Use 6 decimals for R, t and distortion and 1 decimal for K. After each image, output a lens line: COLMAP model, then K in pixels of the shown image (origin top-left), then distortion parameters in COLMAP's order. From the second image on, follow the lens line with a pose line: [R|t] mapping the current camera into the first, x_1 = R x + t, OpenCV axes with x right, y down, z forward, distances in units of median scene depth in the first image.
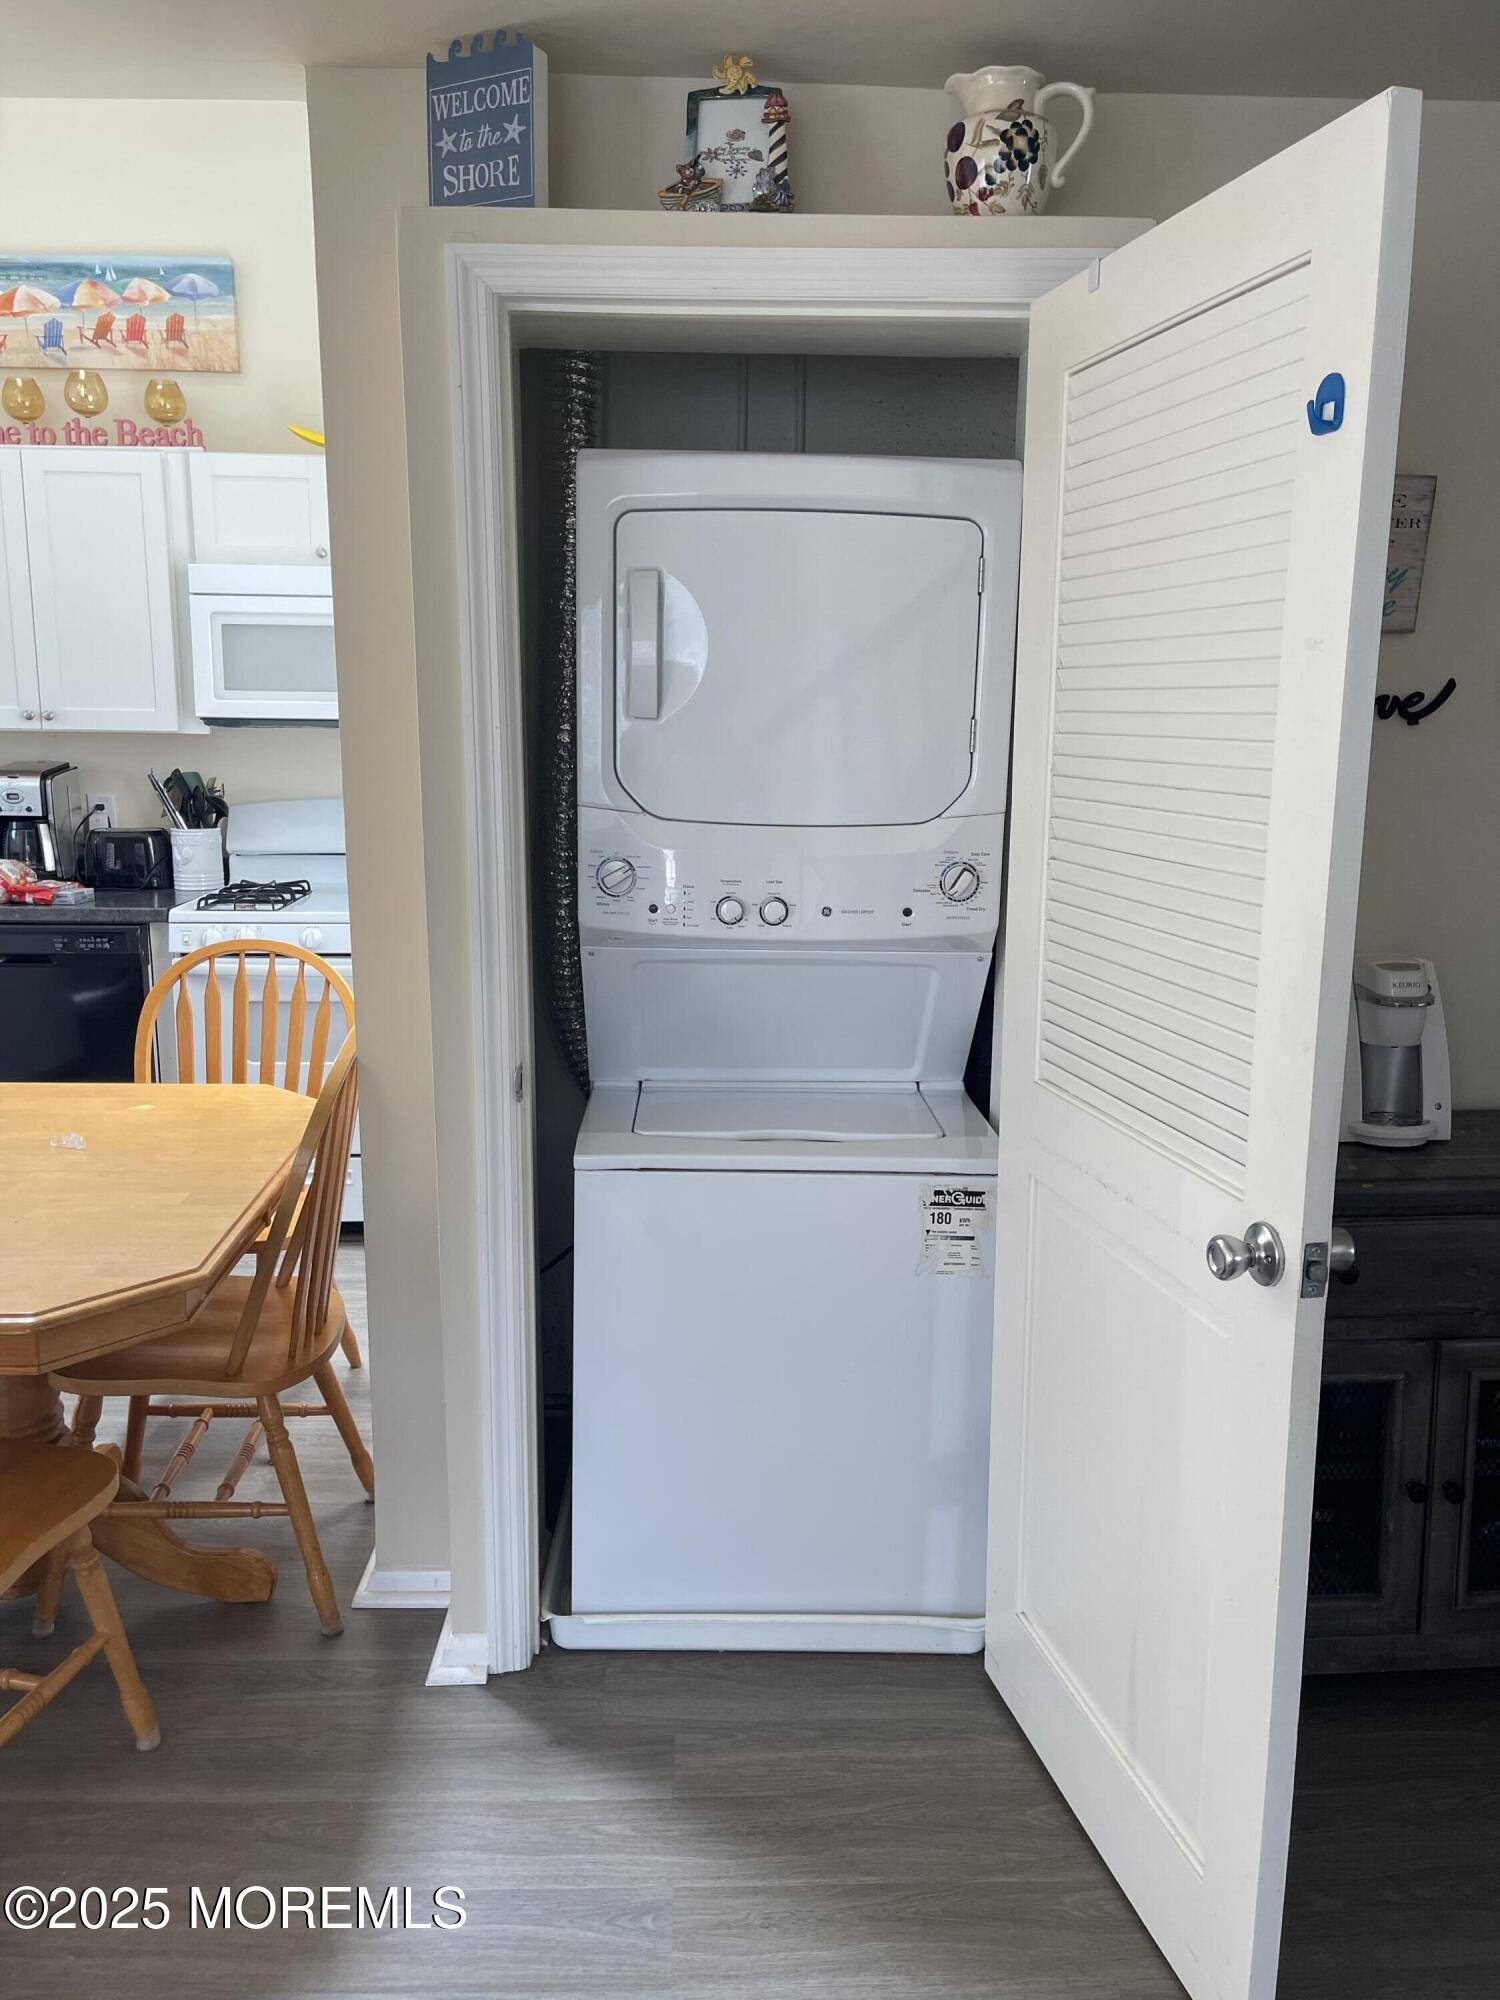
lens RADIAL K [[1522.8, 0, 740.6], [0, 1522.8, 1006.0], [0, 0, 1]] dist [0.057554, -0.065448]
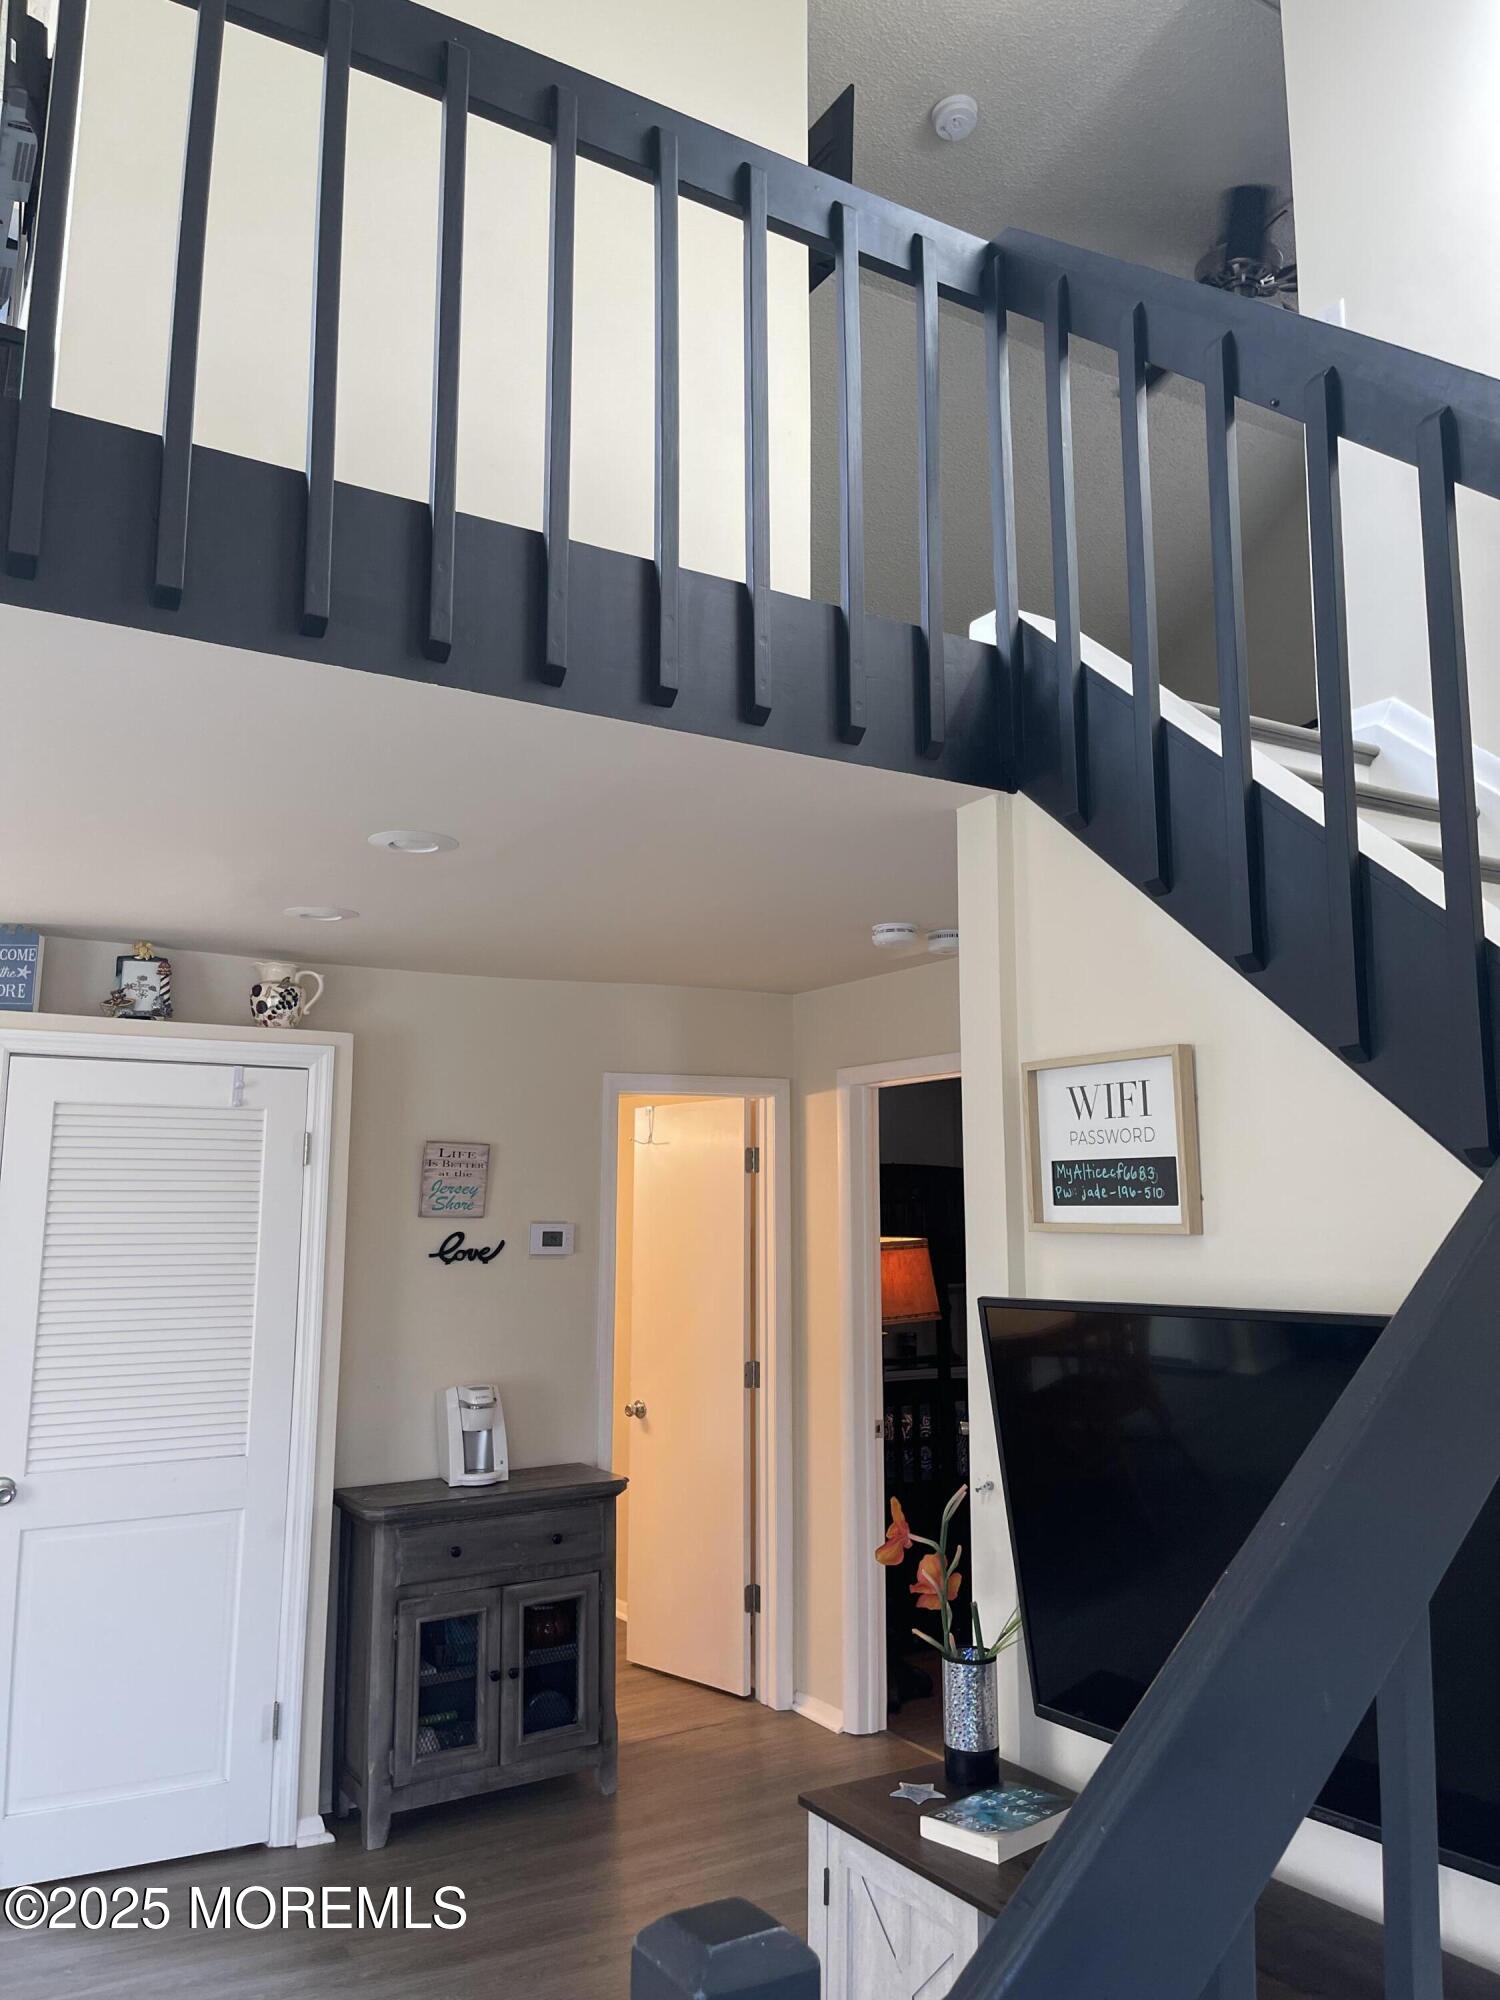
lens RADIAL K [[1522.8, 0, 749.9], [0, 1522.8, 1000.5], [0, 0, 1]] dist [0.057554, -0.065448]
pose [[0.874181, 0.071372, 0.480326, -0.270422], [0.083371, 0.952394, -0.293250, 0.115412], [-0.478389, 0.296399, 0.826614, -1.028168]]
